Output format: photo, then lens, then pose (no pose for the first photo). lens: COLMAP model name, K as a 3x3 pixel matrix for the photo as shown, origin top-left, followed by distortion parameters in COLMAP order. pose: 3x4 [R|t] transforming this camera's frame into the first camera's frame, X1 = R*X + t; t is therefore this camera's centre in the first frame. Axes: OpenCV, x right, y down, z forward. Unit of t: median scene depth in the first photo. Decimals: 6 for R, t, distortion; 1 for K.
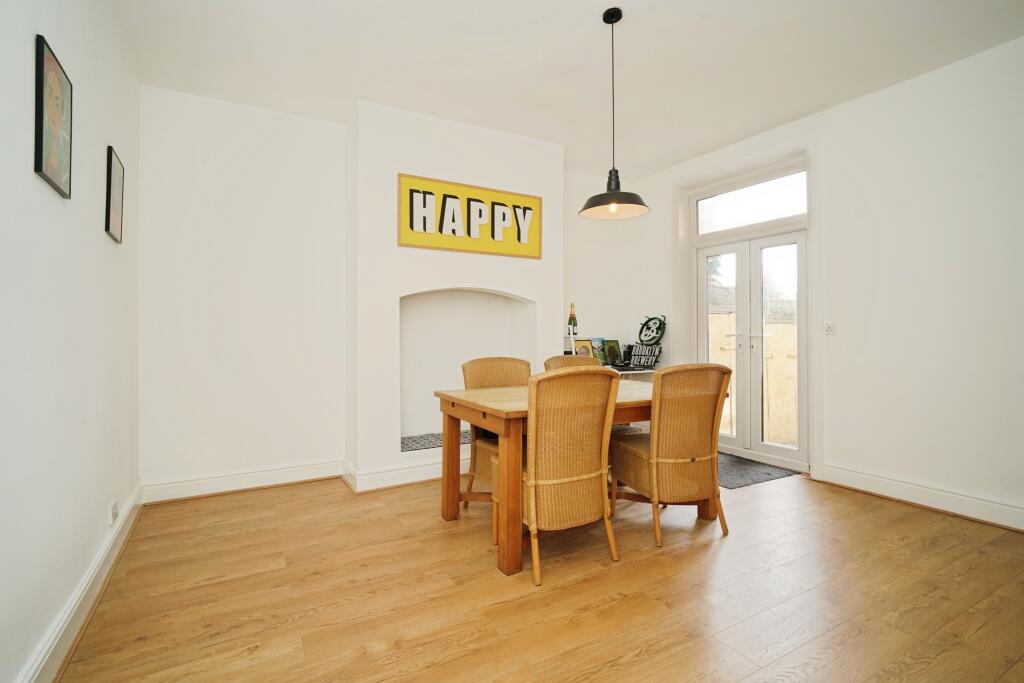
lens RADIAL K [[476.4, 0, 509.3], [0, 476.4, 335.7], [0, 0, 1]] dist [-0.004869, -0.000316]
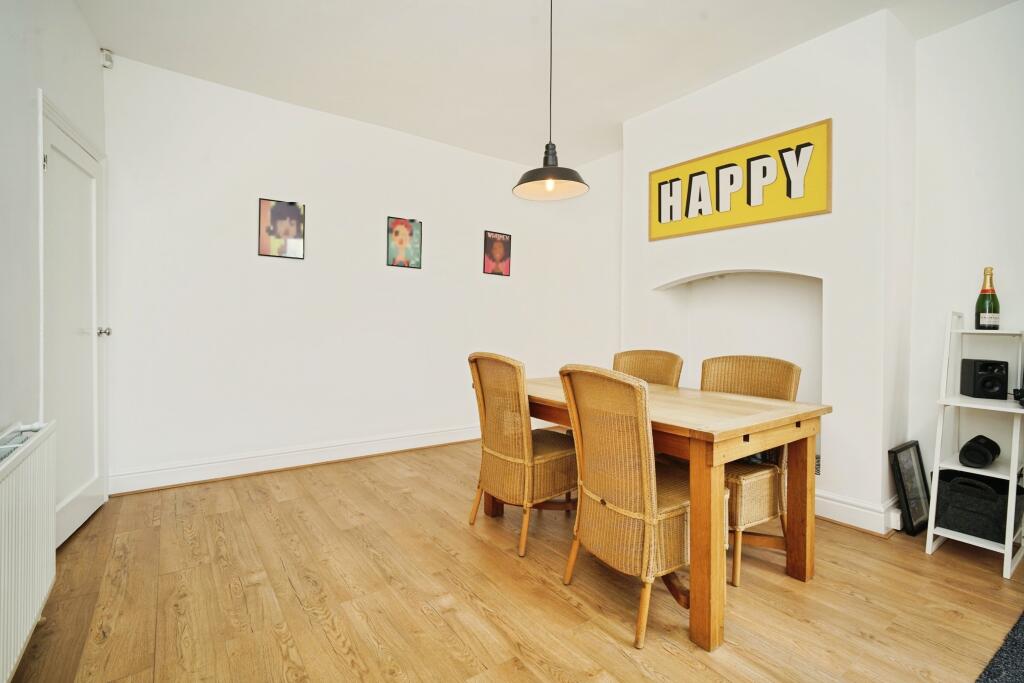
lens RADIAL K [[476.4, 0, 511.8], [0, 476.4, 332.3], [0, 0, 1]] dist [-0.004869, -0.000316]
pose [[0.123627, 0.021322, -0.992100, 0.747863], [-0.012279, 0.999725, 0.019956, -0.003481], [0.992253, 0.009715, 0.123855, 0.542369]]
